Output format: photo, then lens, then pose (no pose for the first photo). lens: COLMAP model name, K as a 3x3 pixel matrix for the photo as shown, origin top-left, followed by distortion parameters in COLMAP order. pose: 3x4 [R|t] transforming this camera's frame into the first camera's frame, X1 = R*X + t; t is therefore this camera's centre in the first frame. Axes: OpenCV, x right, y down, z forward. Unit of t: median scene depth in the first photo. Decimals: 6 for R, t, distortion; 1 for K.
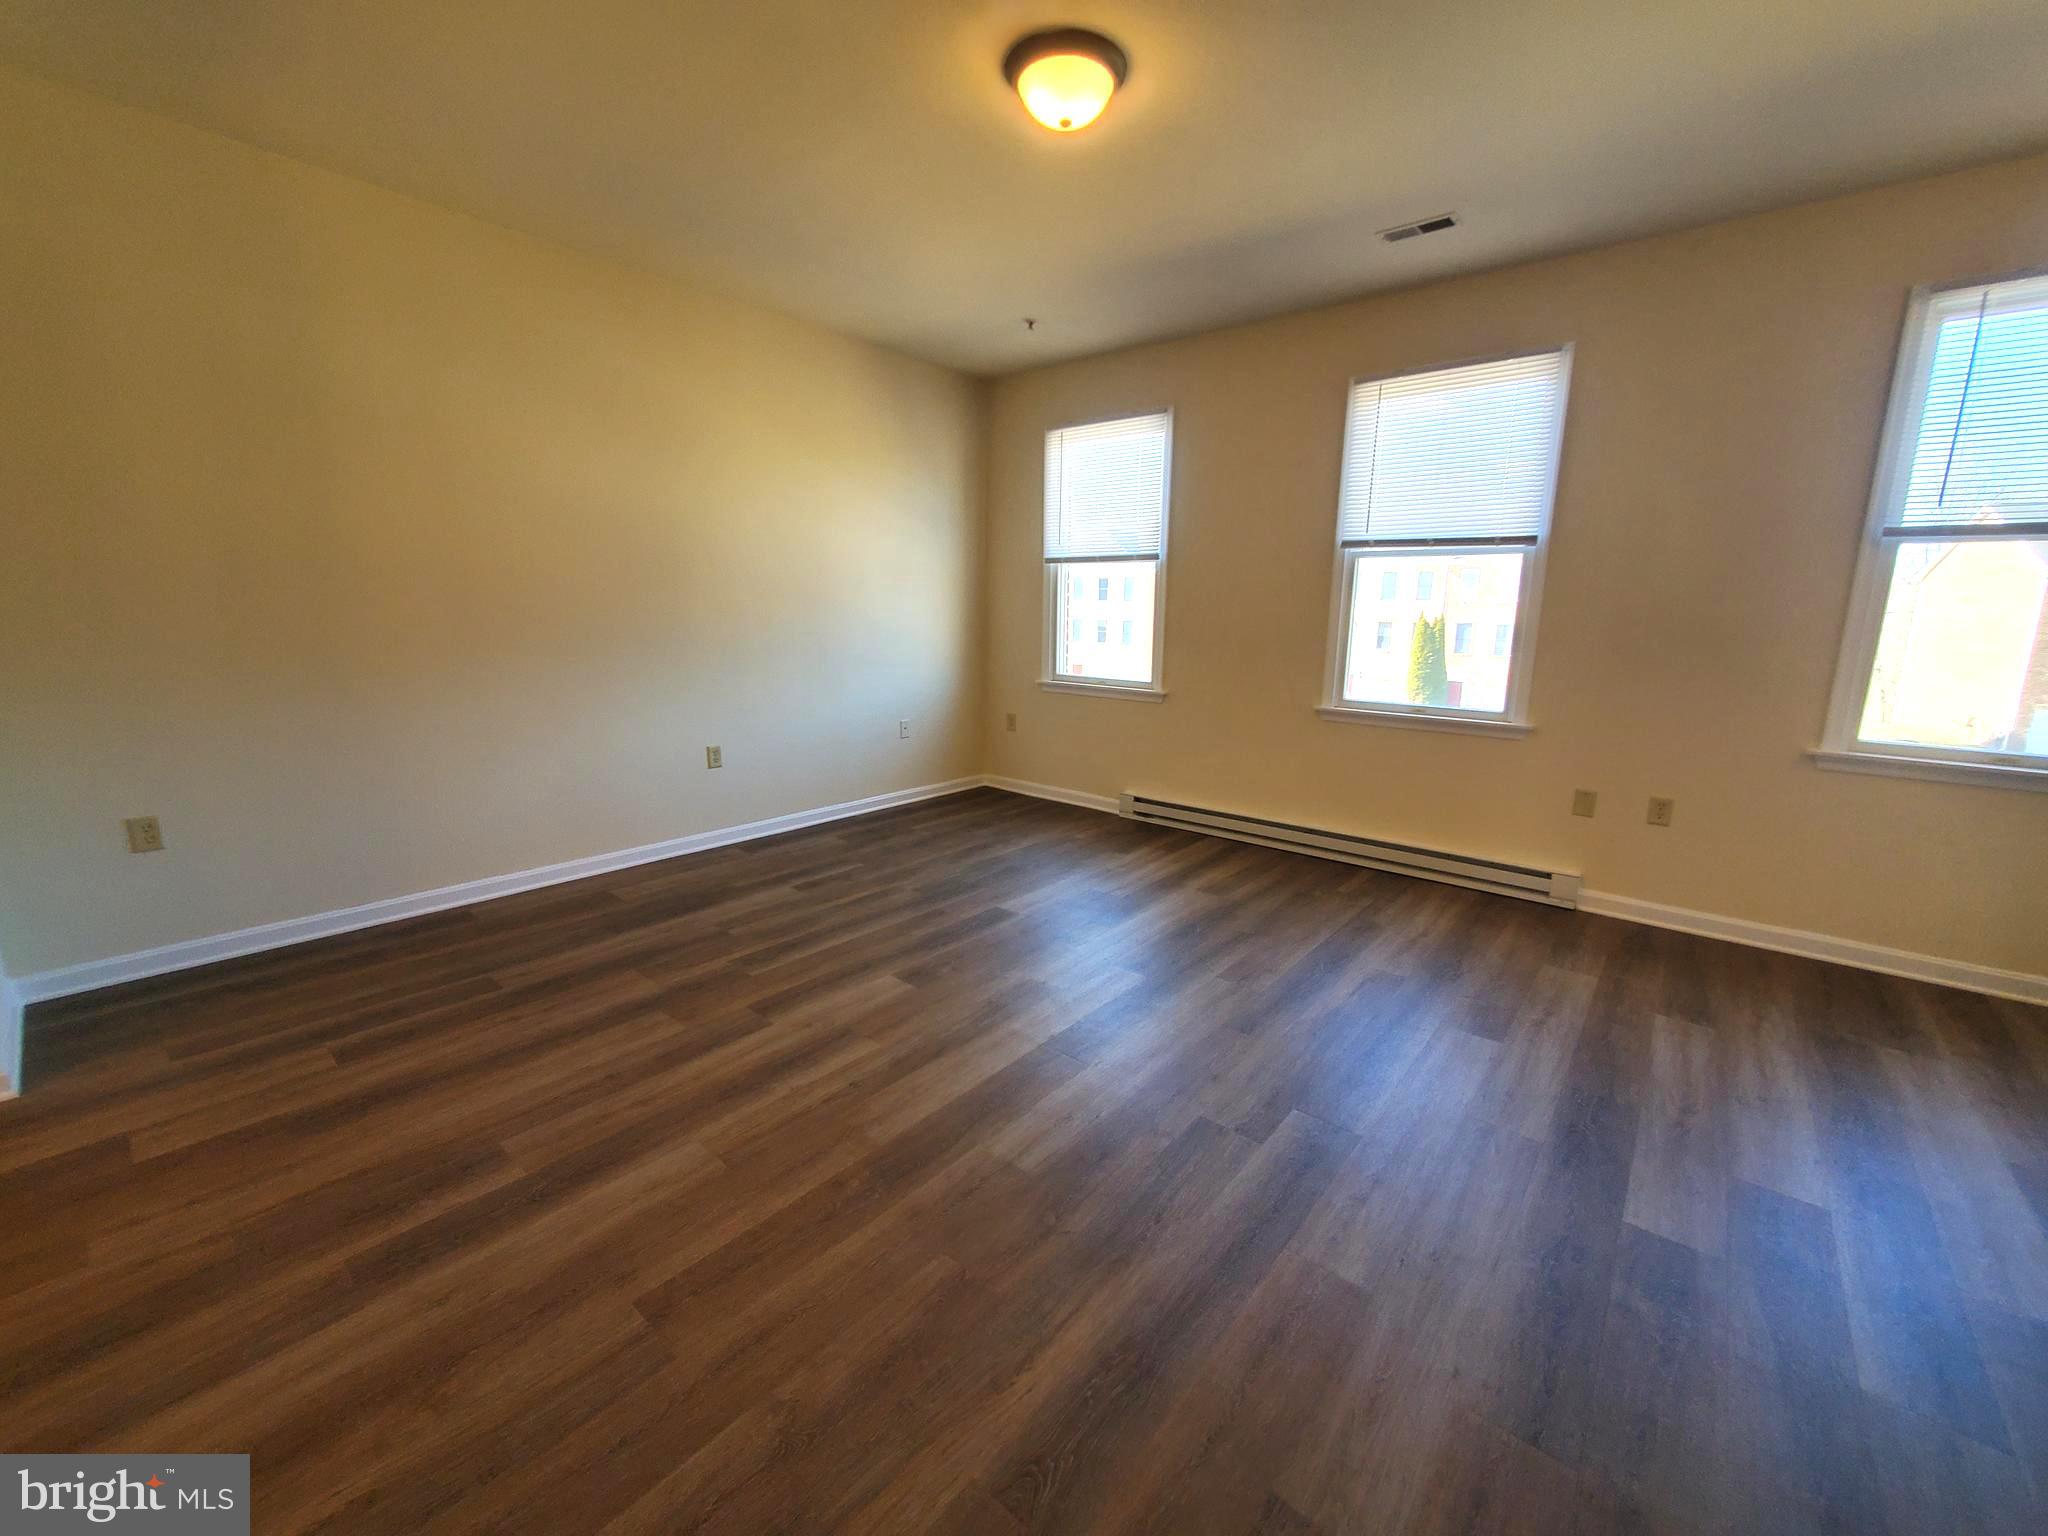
lens RADIAL K [[817.5, 0, 1021.0], [0, 817.5, 768.2], [0, 0, 1]] dist [-0.002728, 0.000571]
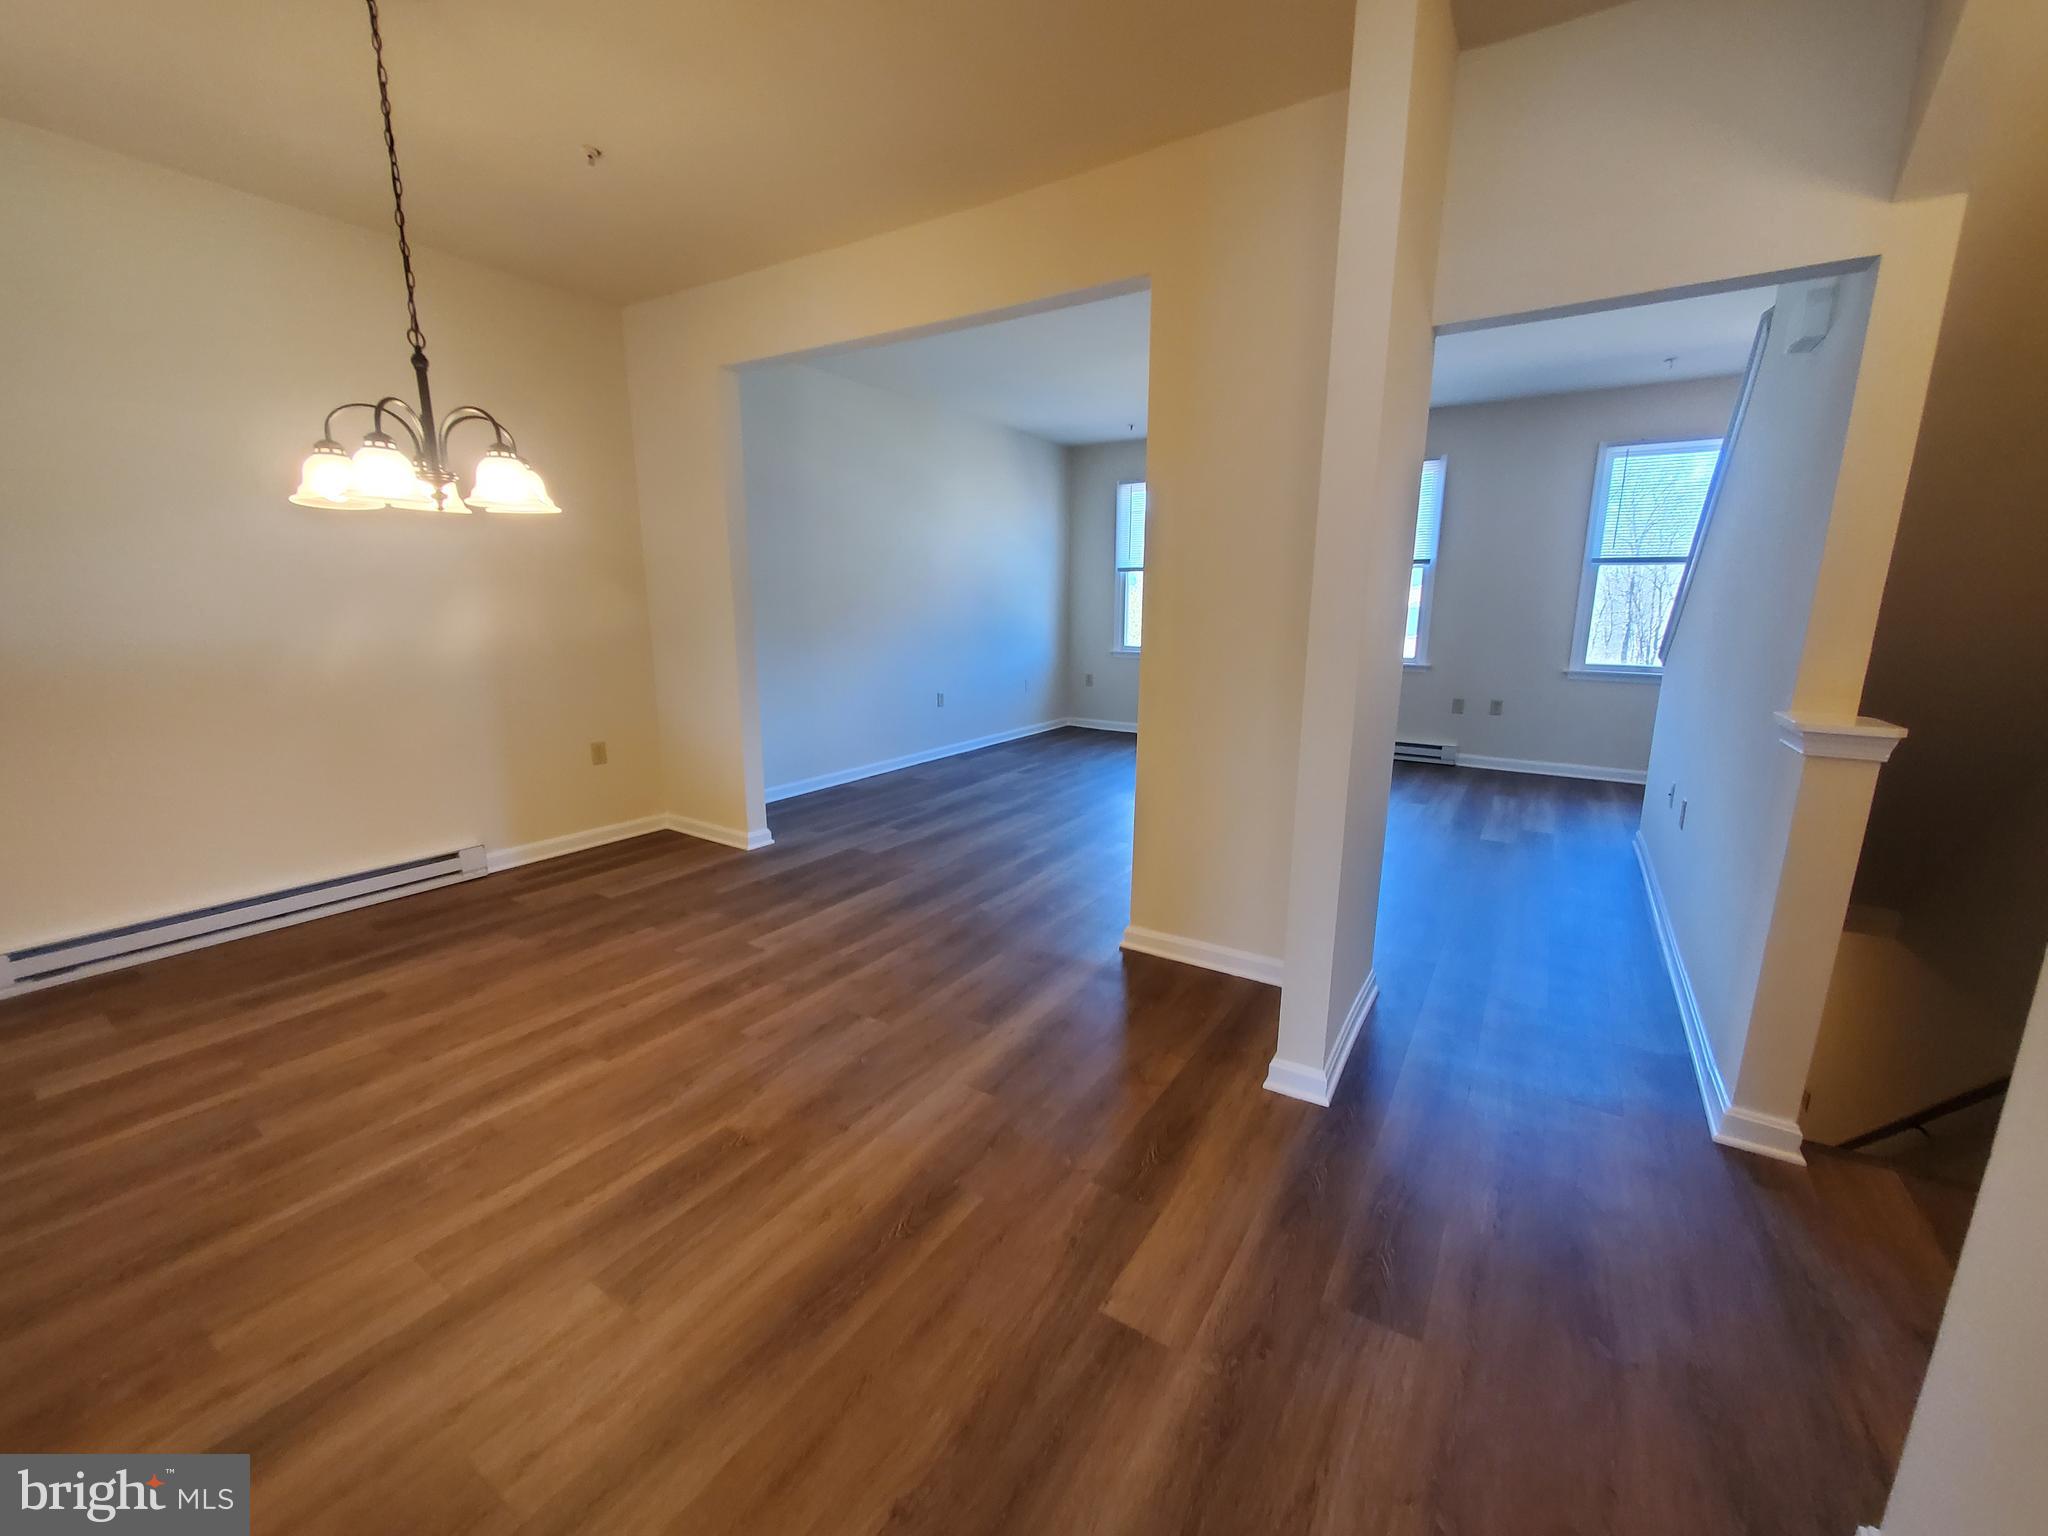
lens RADIAL K [[817.5, 0, 1015.5], [0, 817.5, 768.7], [0, 0, 1]] dist [-0.002728, 0.000571]
pose [[0.993136, -0.037080, 0.110936, -0.525151], [0.035385, 0.999226, 0.017211, 0.122585], [-0.111488, -0.013168, 0.993678, -0.740491]]
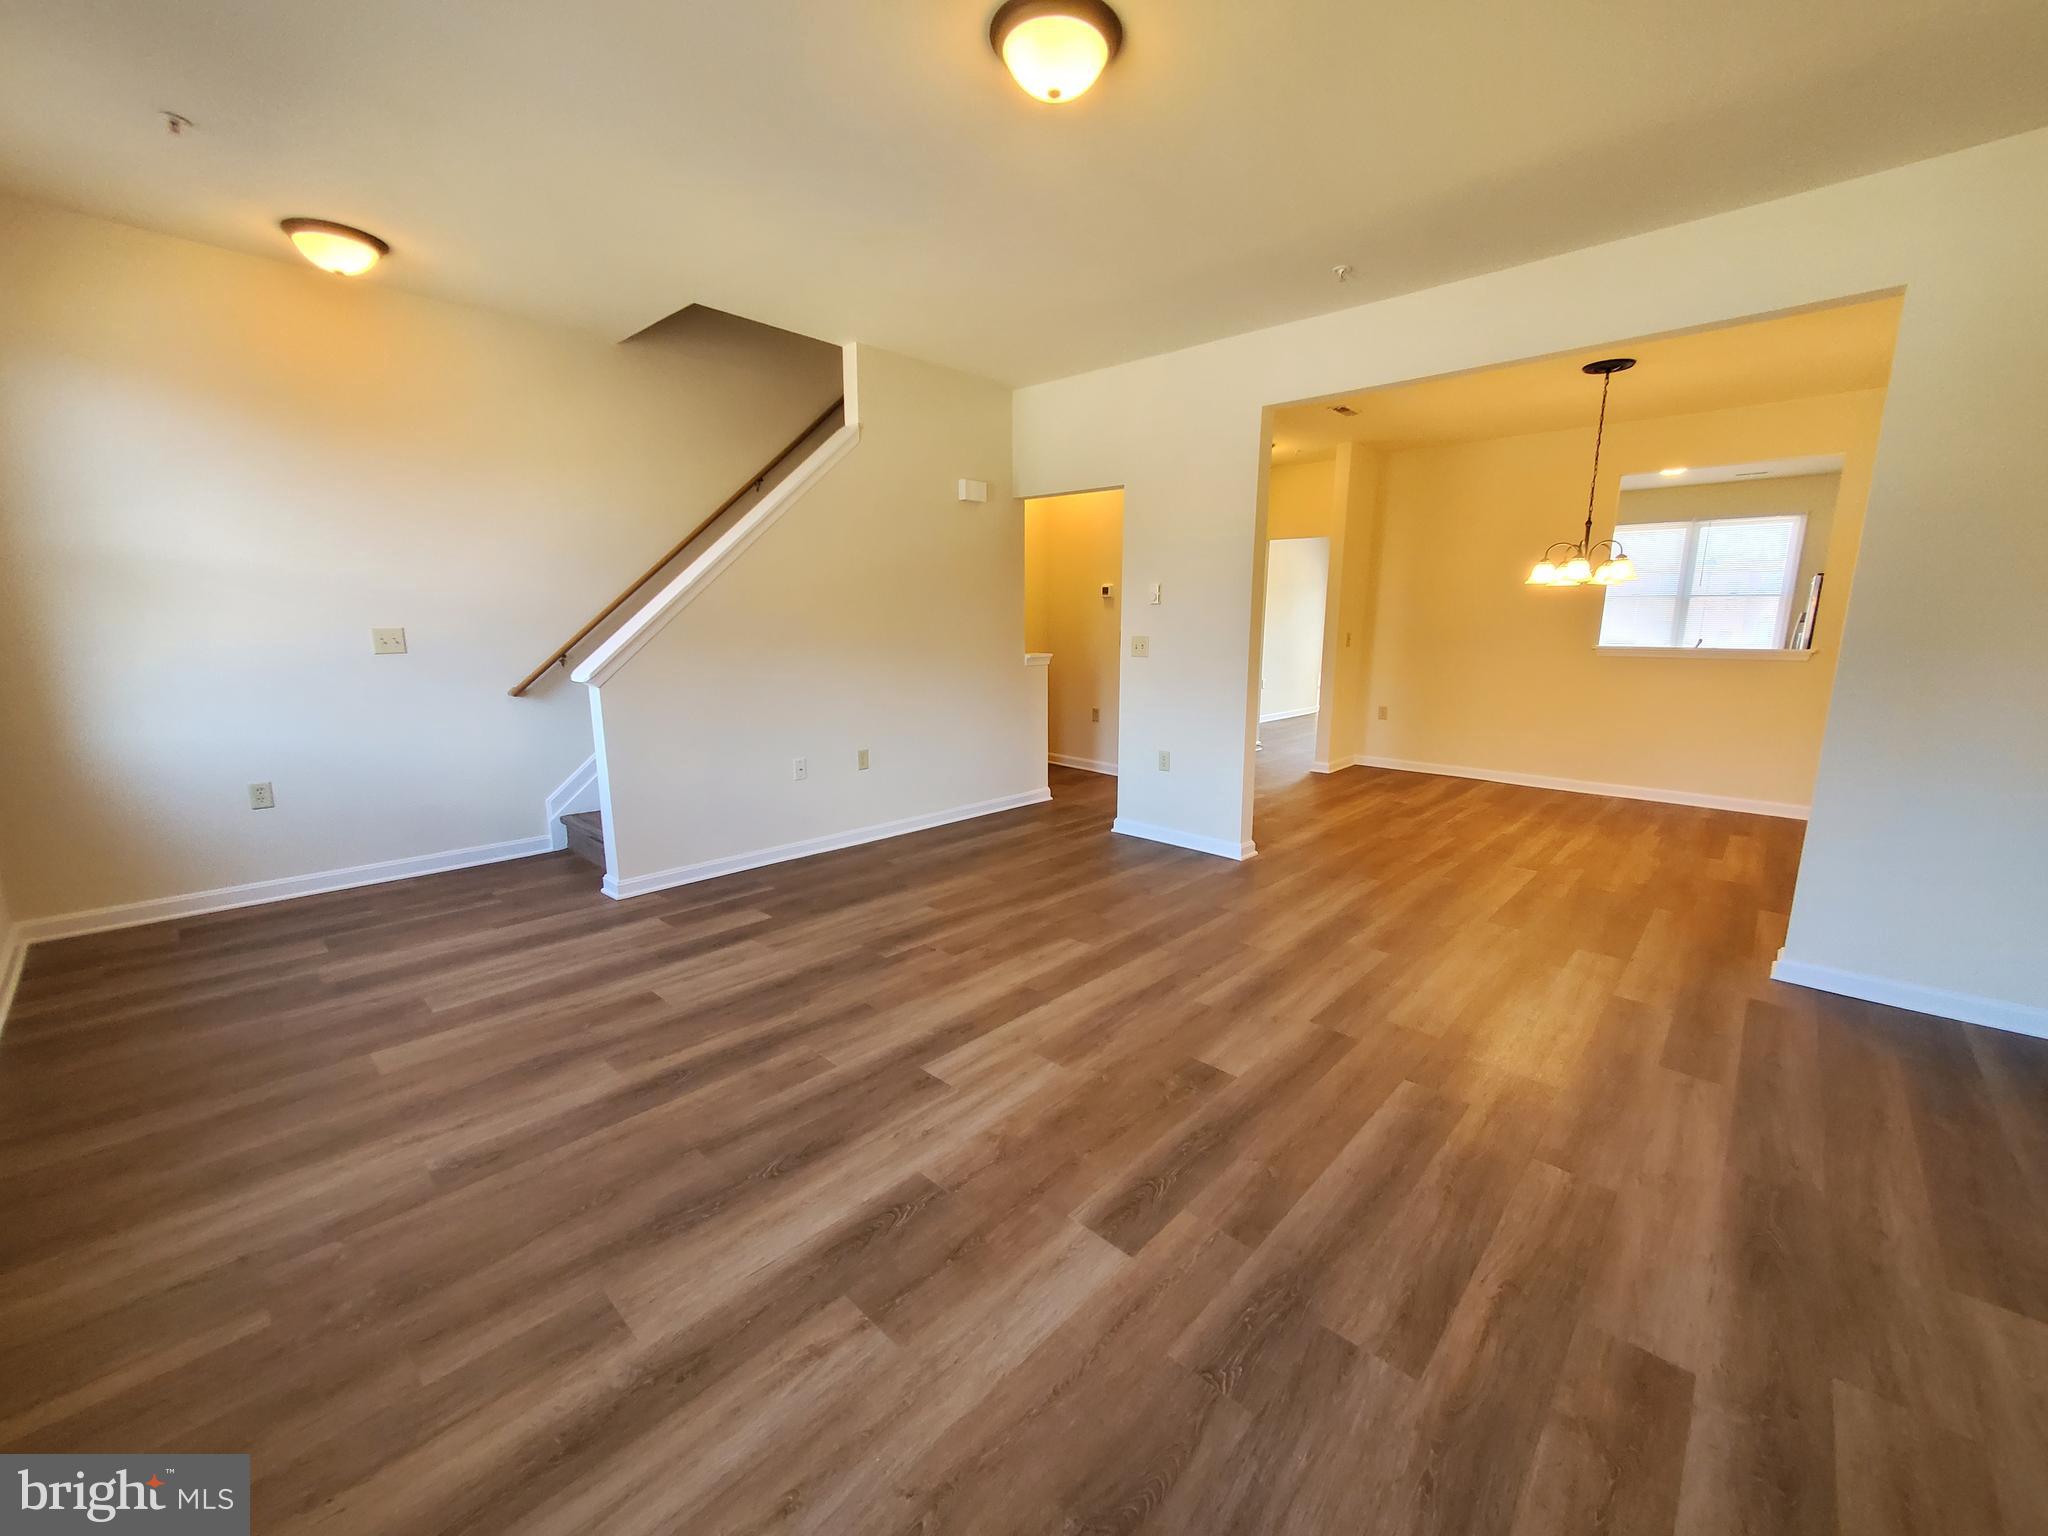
lens RADIAL K [[817.5, 0, 1028.2], [0, 817.5, 764.8], [0, 0, 1]] dist [-0.002728, 0.000571]
pose [[-0.998602, -0.034376, 0.040155, 0.021569], [-0.017495, 0.931785, 0.362589, -0.279986], [-0.049881, 0.361379, -0.931084, 1.416111]]
